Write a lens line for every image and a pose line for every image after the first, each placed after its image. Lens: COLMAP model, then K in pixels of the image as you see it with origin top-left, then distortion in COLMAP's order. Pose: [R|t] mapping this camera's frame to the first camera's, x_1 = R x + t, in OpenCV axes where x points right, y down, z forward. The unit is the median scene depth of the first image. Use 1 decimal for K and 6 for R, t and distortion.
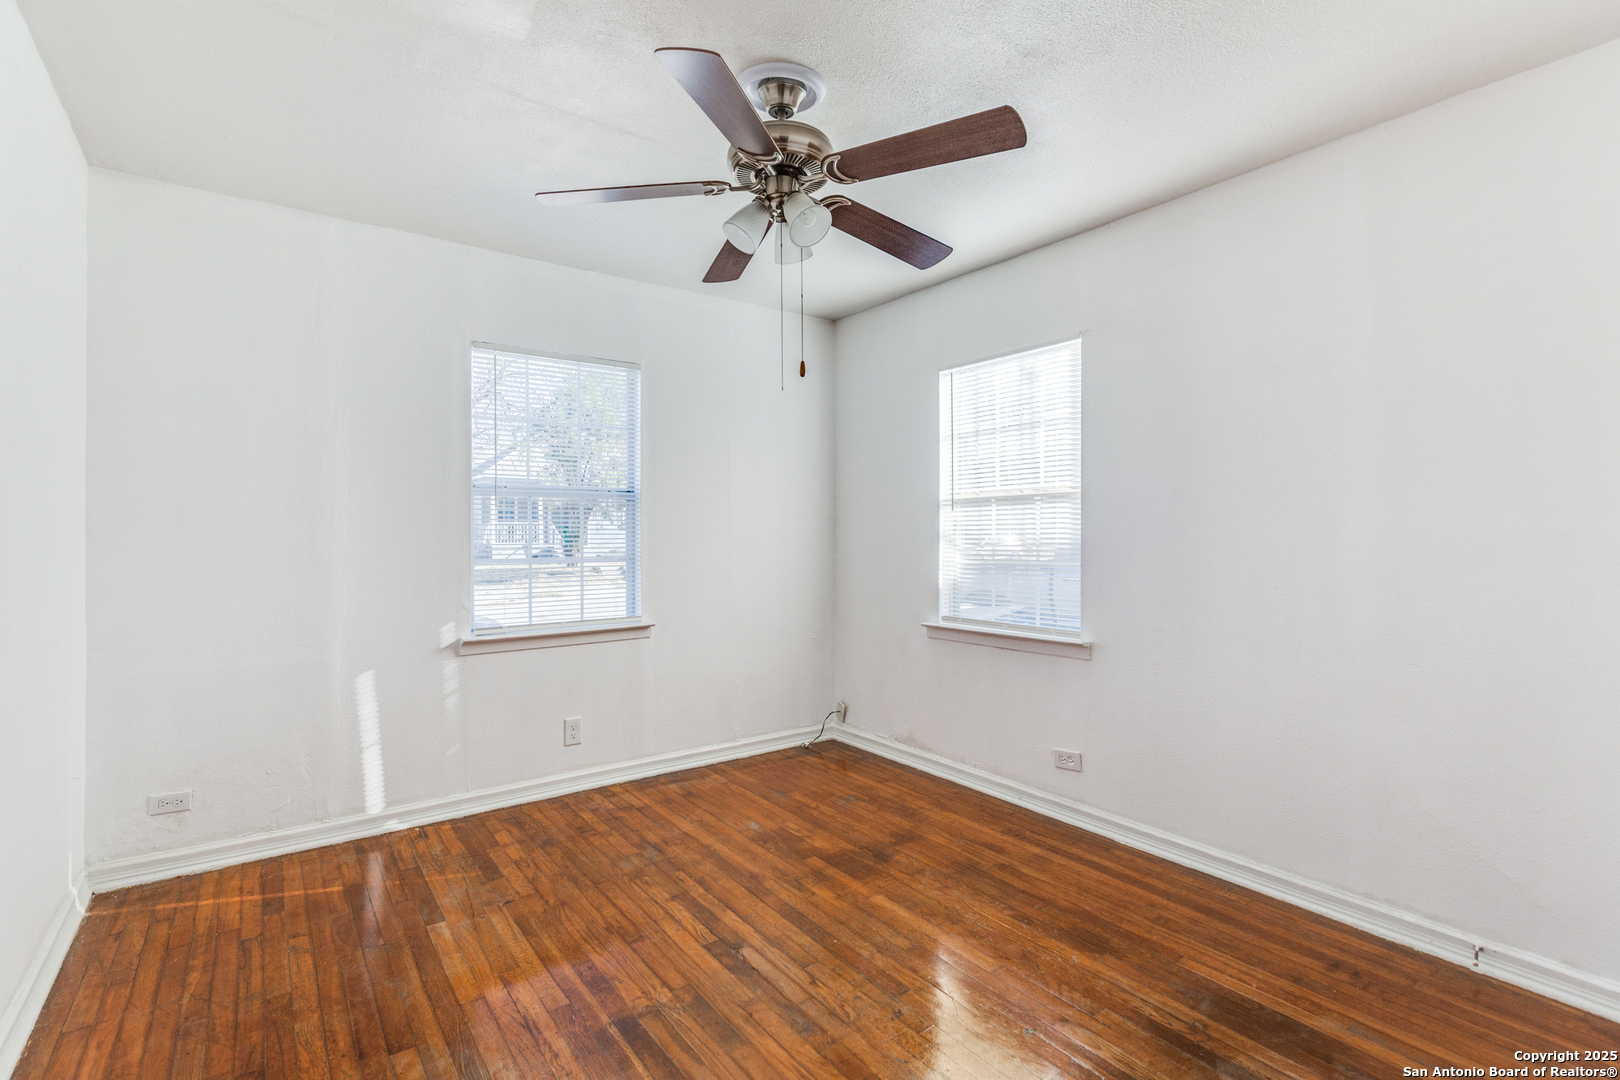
lens RADIAL K [[746.4, 0, 788.2], [0, 746.4, 535.2], [0, 0, 1]] dist [-0.003051, -0.000573]
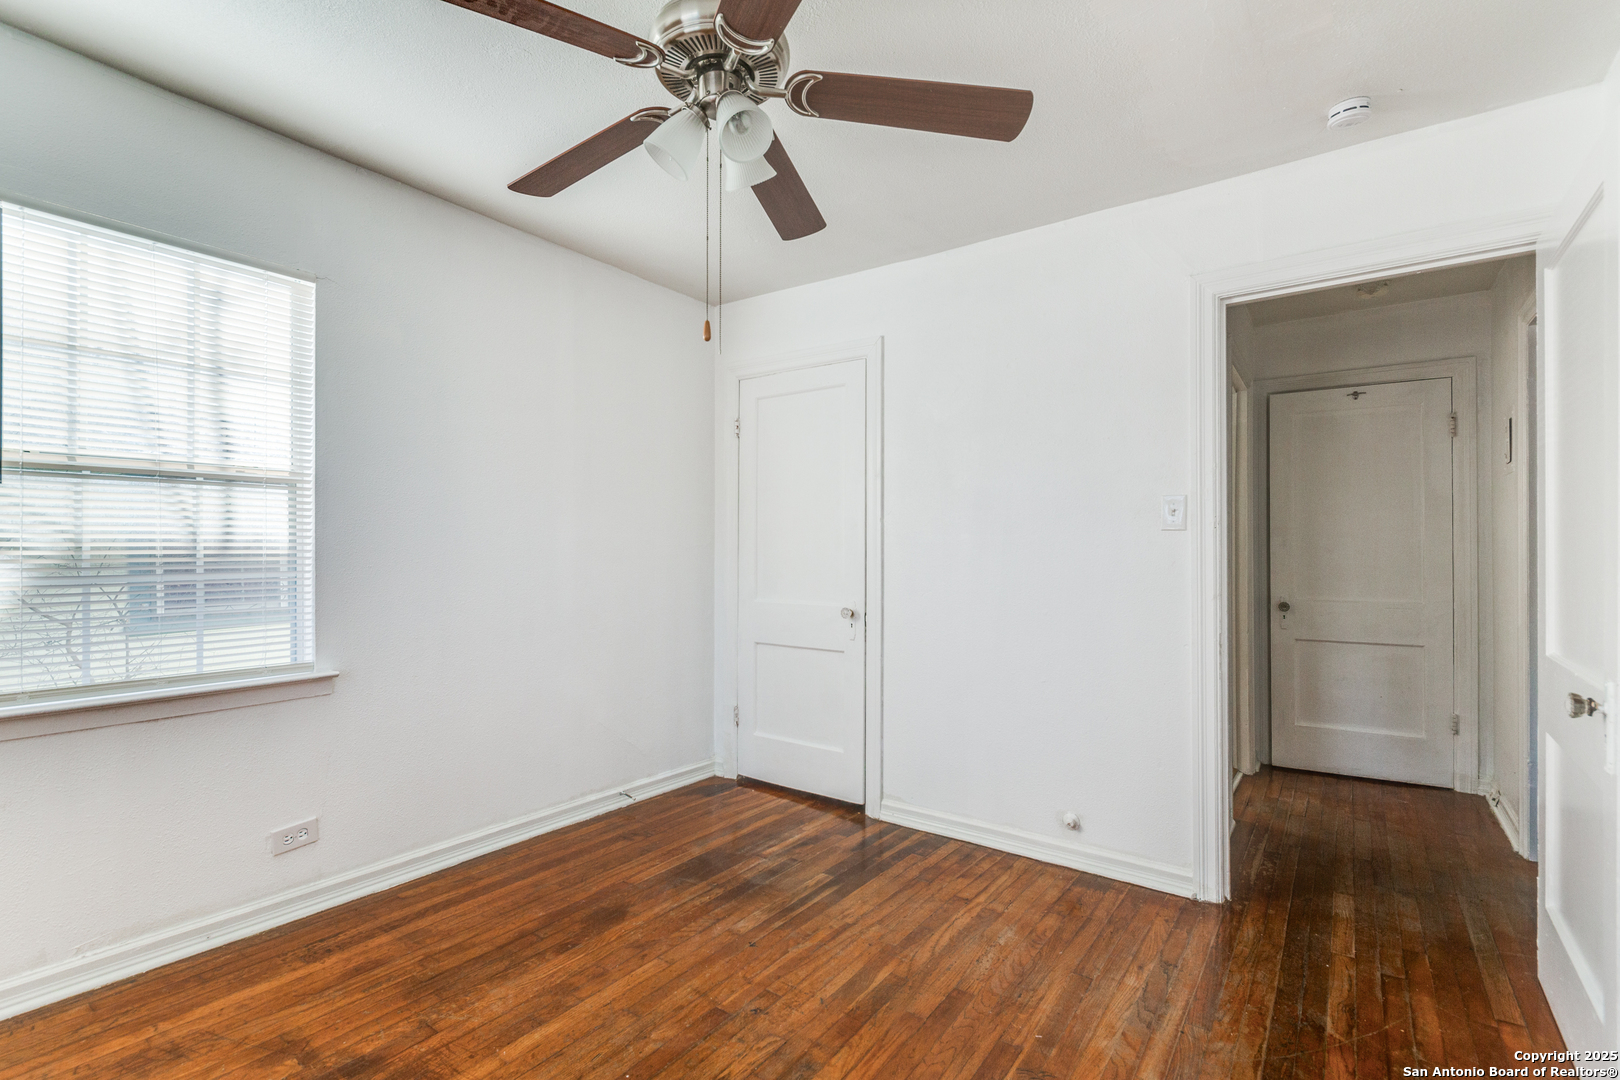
lens RADIAL K [[730.6, 0, 810.0], [0, 730.6, 540.0], [0, 0, 1]] dist [0.001941, -0.000925]
pose [[-0.319146, 0.004217, 0.947696, -0.697374], [-0.012463, 0.999885, -0.008646, 0.003803], [-0.947624, -0.014570, -0.319056, 1.061895]]
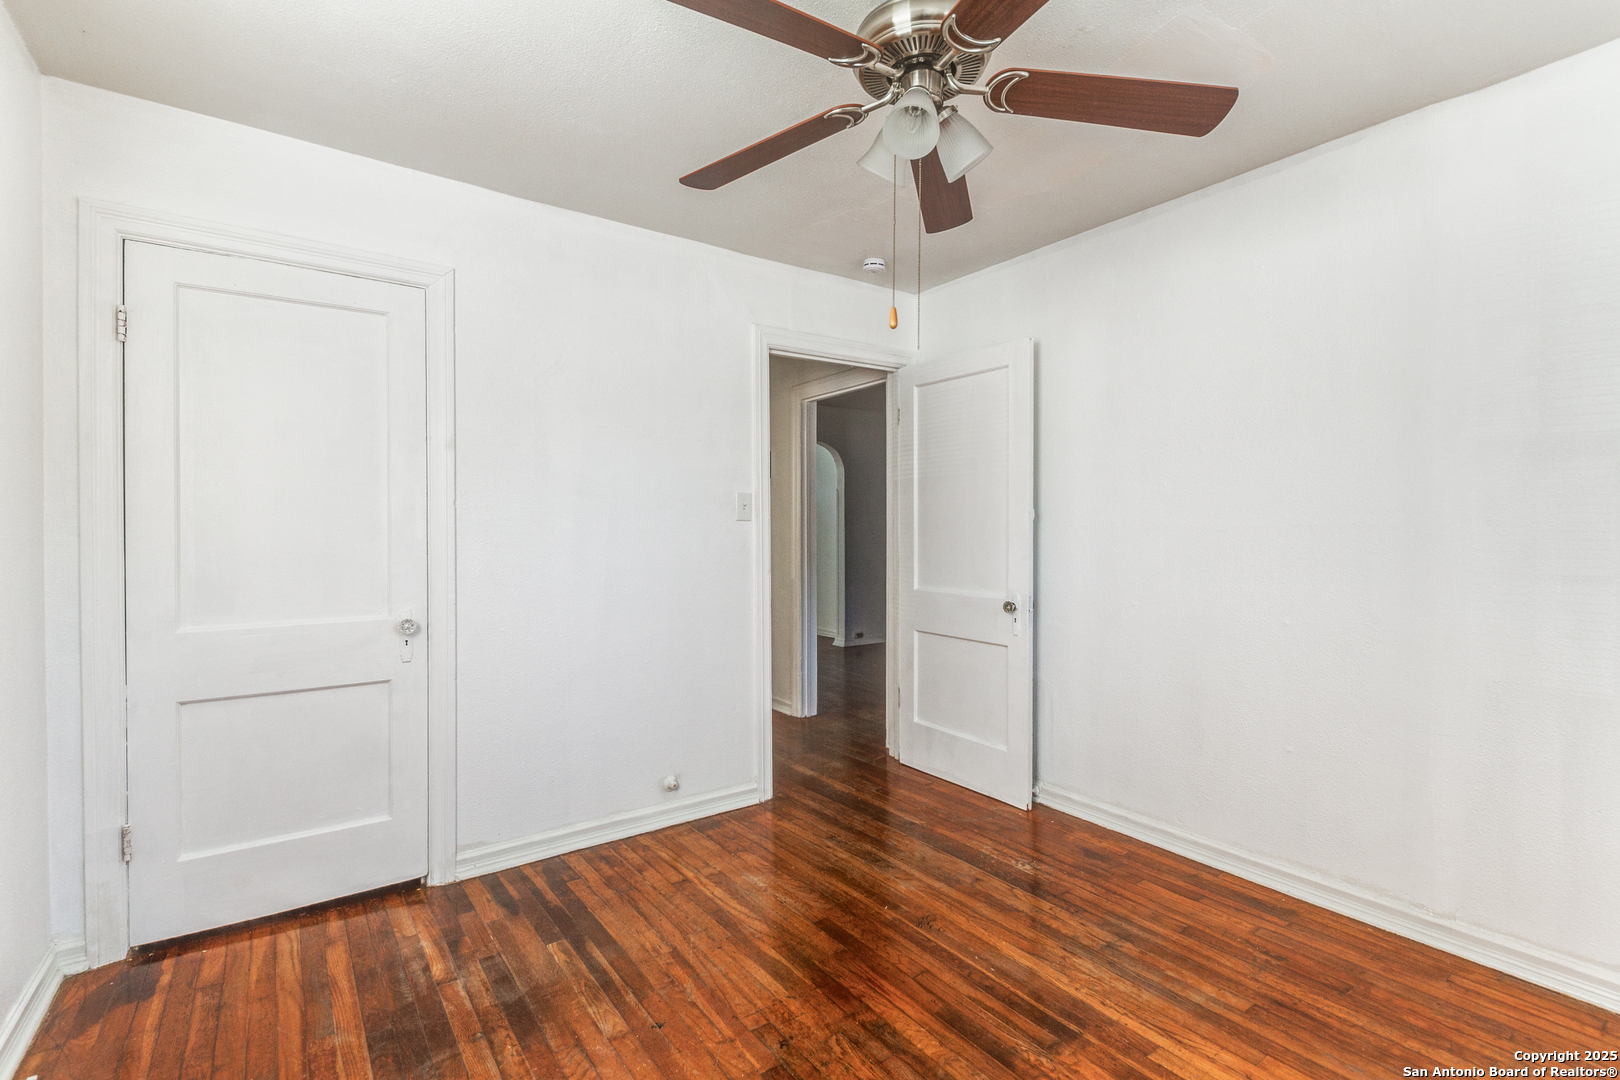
lens RADIAL K [[736.7, 0, 807.4], [0, 736.7, 522.1], [0, 0, 1]] dist [0.002219, -0.000837]
pose [[-0.999990, 0.000024, 0.004440, 0.096235], [-0.000053, 0.999852, -0.017202, 0.001213], [-0.004440, -0.017202, -0.999842, 1.634004]]
